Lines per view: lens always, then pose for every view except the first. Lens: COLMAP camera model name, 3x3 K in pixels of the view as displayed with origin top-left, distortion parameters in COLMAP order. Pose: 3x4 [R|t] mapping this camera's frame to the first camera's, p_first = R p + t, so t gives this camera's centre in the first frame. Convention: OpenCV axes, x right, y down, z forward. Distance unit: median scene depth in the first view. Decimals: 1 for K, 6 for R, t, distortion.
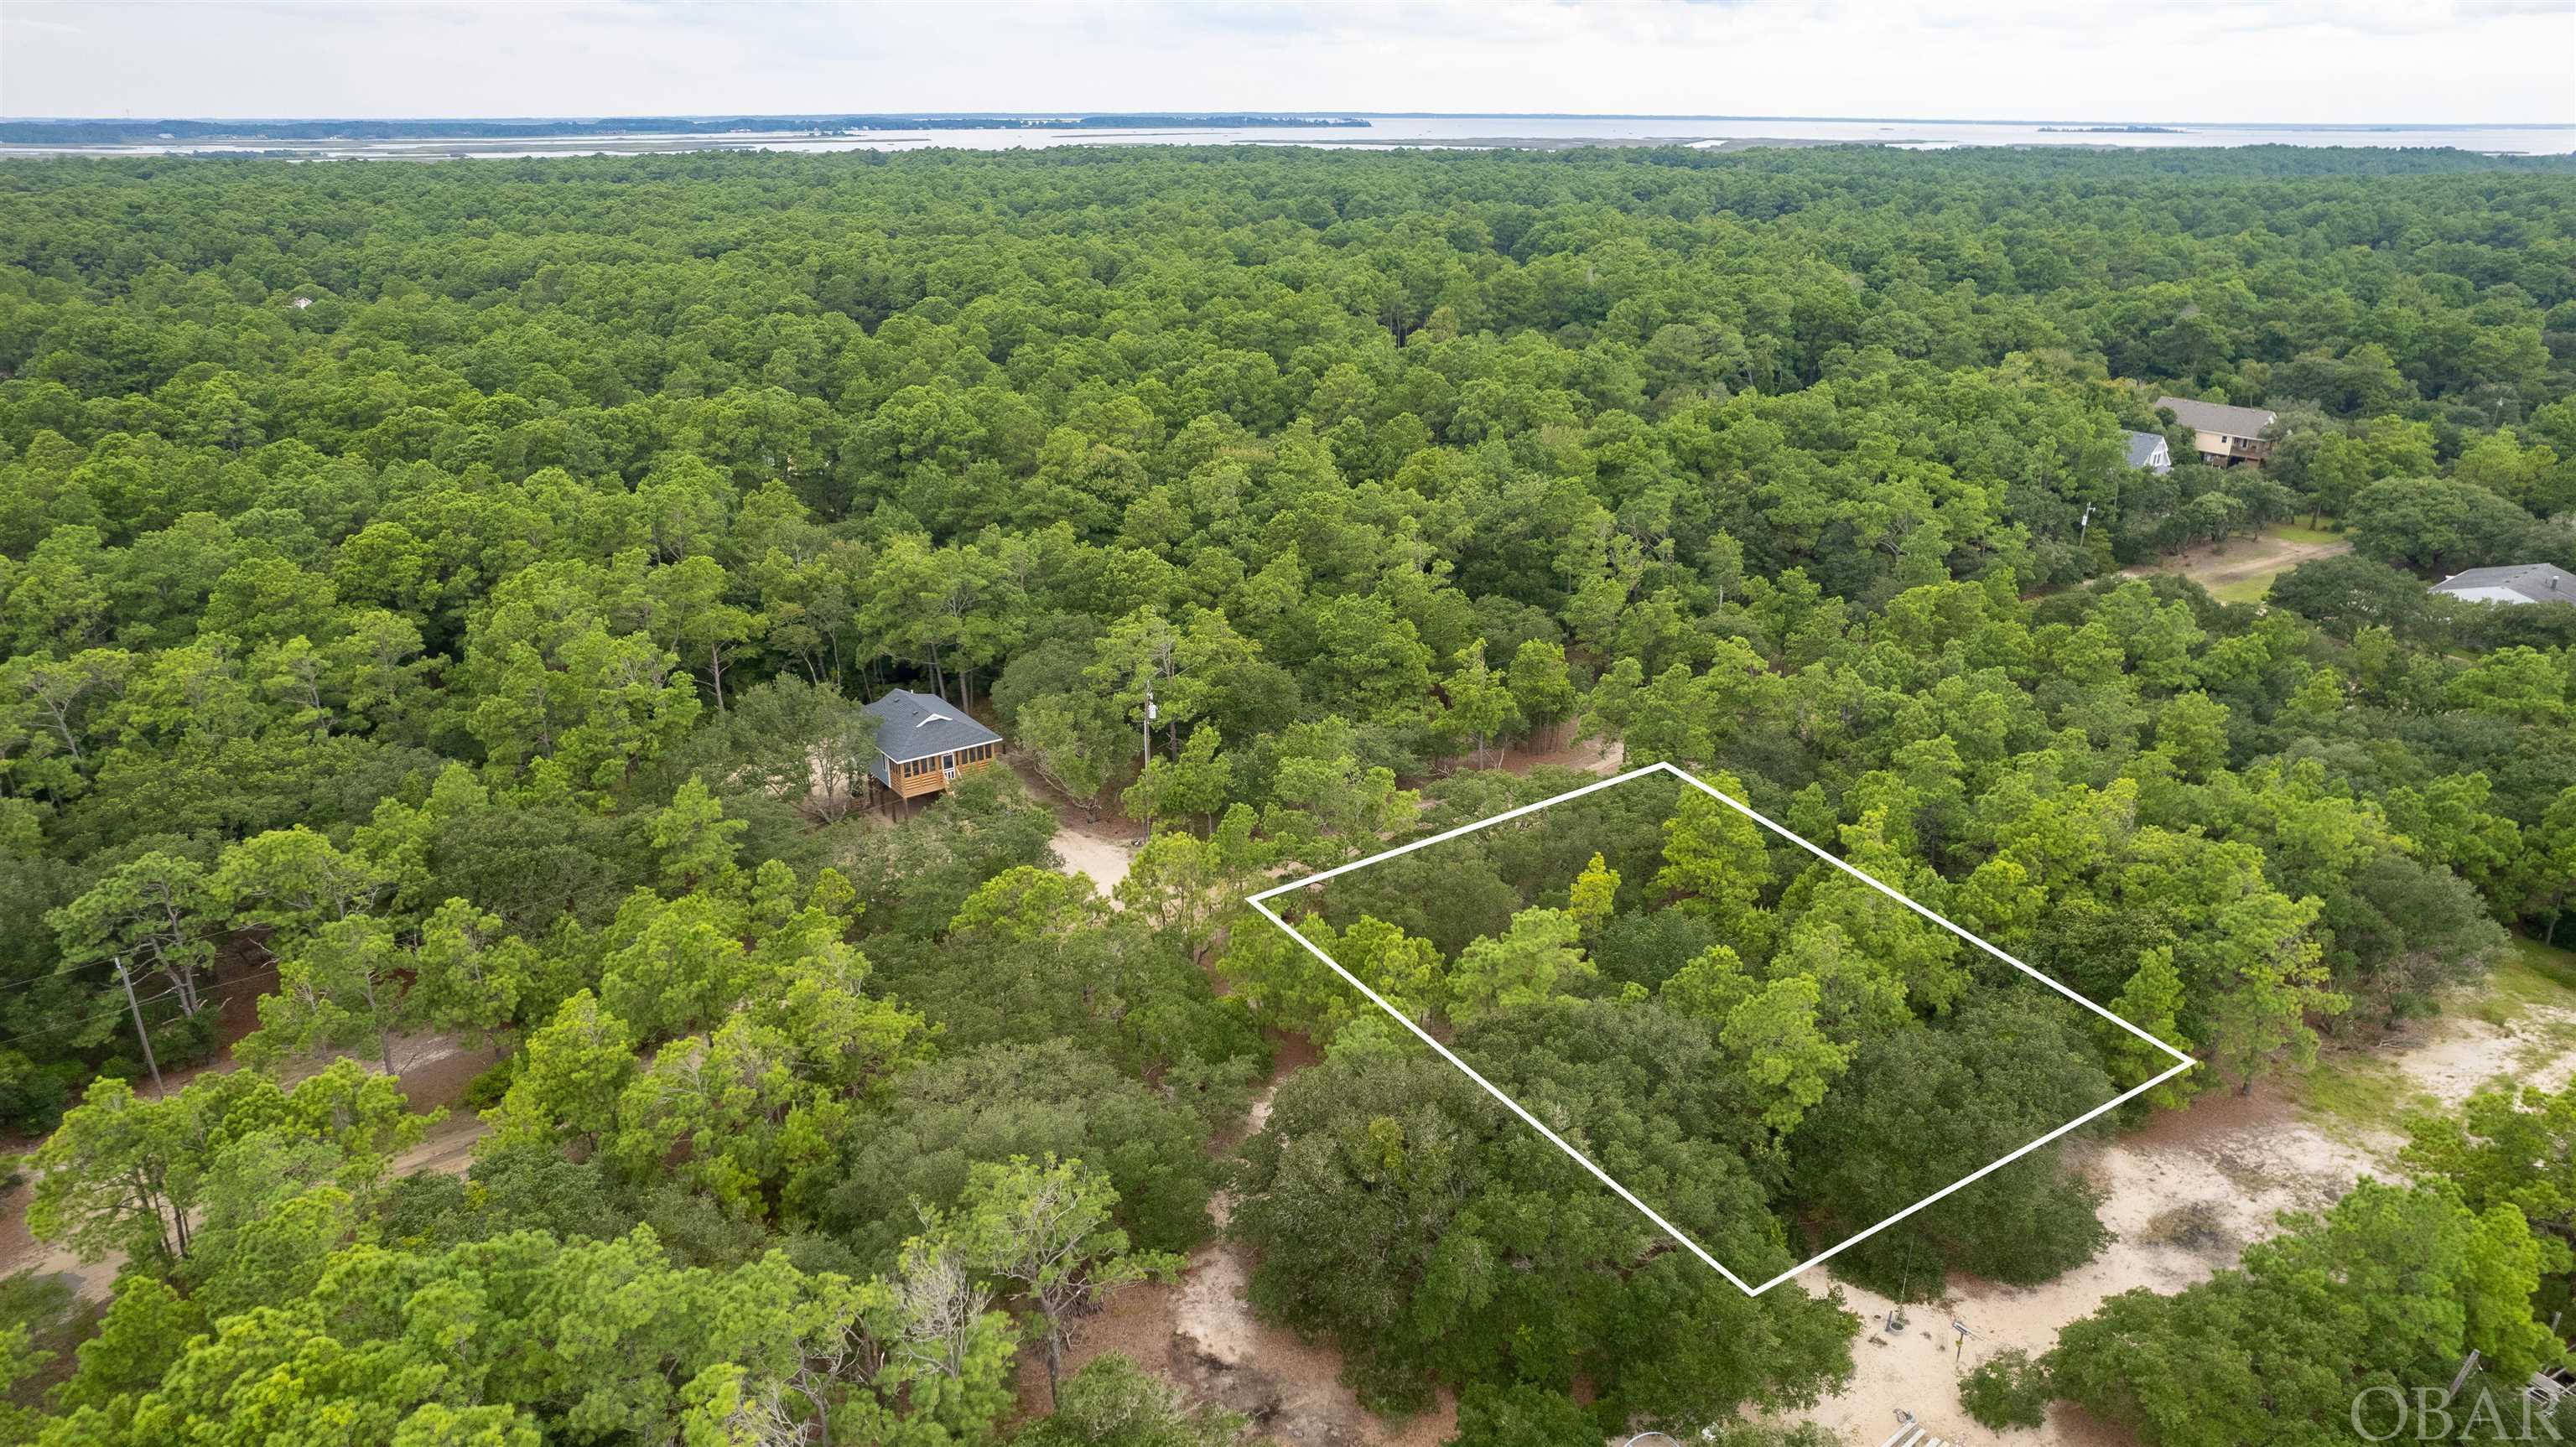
lens RADIAL K [[1663.2, 0, 1294.3], [0, 1663.2, 730.1], [0, 0, 1]] dist [-0.078317, 0.068653]
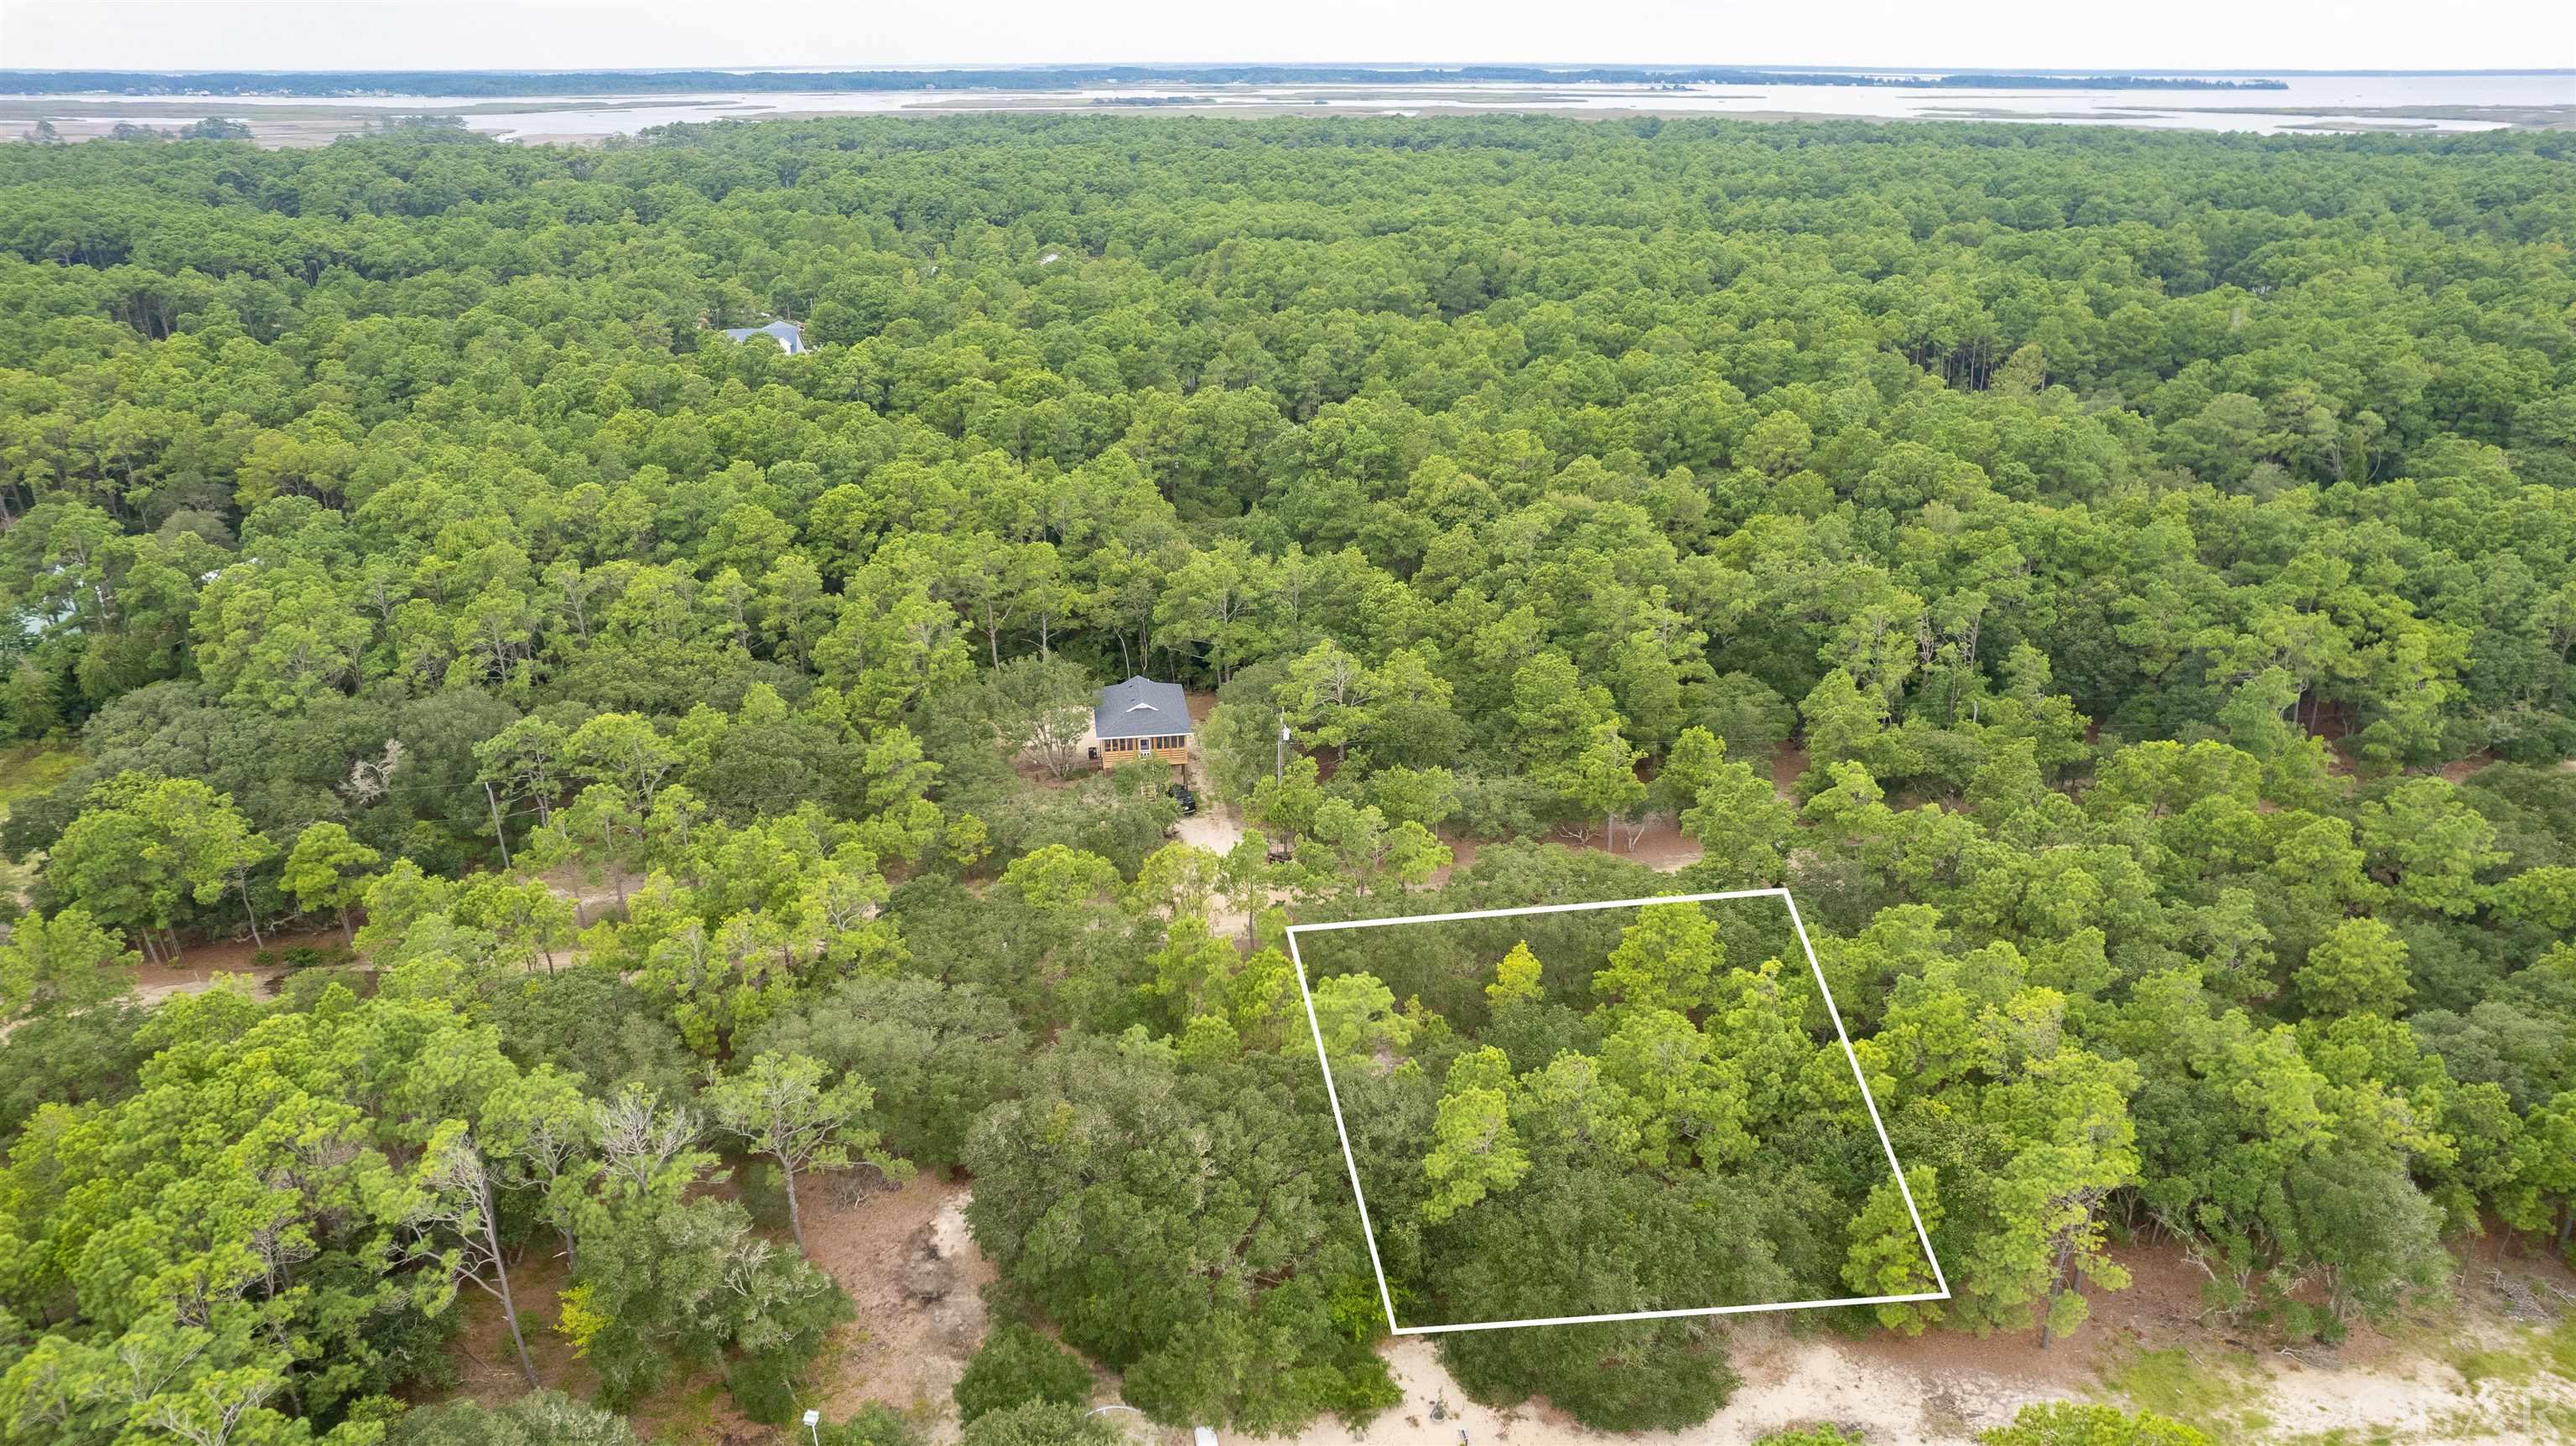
lens RADIAL K [[1663.1, 0, 1294.3], [0, 1663.1, 729.6], [0, 0, 1]] dist [-0.078317, 0.068653]
pose [[0.885999, 0.172637, -0.430351, 0.355501], [-0.161048, 0.984899, 0.063534, -0.075903], [0.434821, 0.013016, 0.900423, -0.022914]]
